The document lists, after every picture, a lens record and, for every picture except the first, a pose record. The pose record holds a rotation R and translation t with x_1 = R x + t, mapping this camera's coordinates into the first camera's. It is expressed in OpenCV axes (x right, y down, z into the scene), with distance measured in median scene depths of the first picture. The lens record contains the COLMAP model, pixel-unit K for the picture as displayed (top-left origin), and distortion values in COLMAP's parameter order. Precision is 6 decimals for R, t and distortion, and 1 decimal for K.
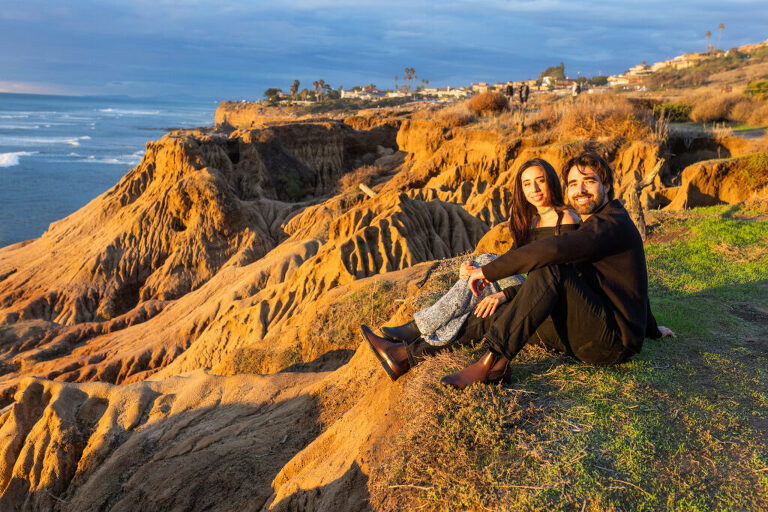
lens RADIAL K [[723.2, 0, 384.0], [0, 723.2, 256.0], [0, 0, 1]] dist [-0.004226, 0.003703]
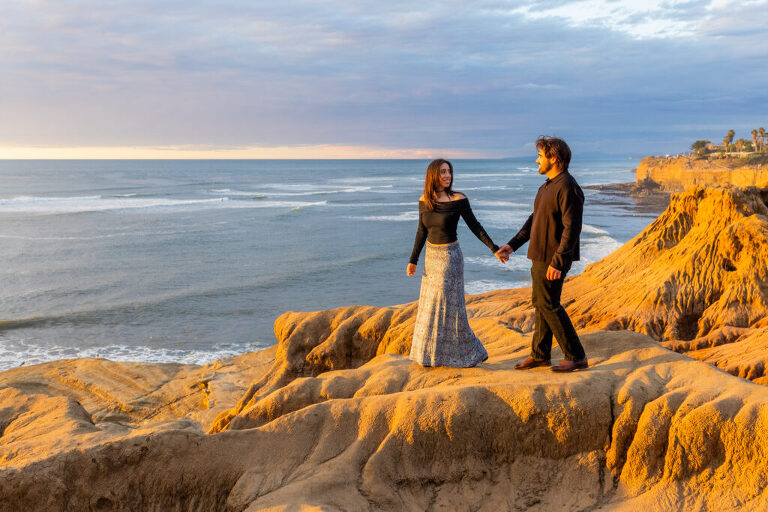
lens RADIAL K [[743.4, 0, 384.0], [0, 743.4, 256.0], [0, 0, 1]] dist [0.001958, 0.004261]
pose [[0.859486, 0.017719, -0.510852, -0.157358], [-0.059257, 0.996115, -0.065147, 0.048789], [0.507713, 0.086265, 0.857197, -0.252688]]
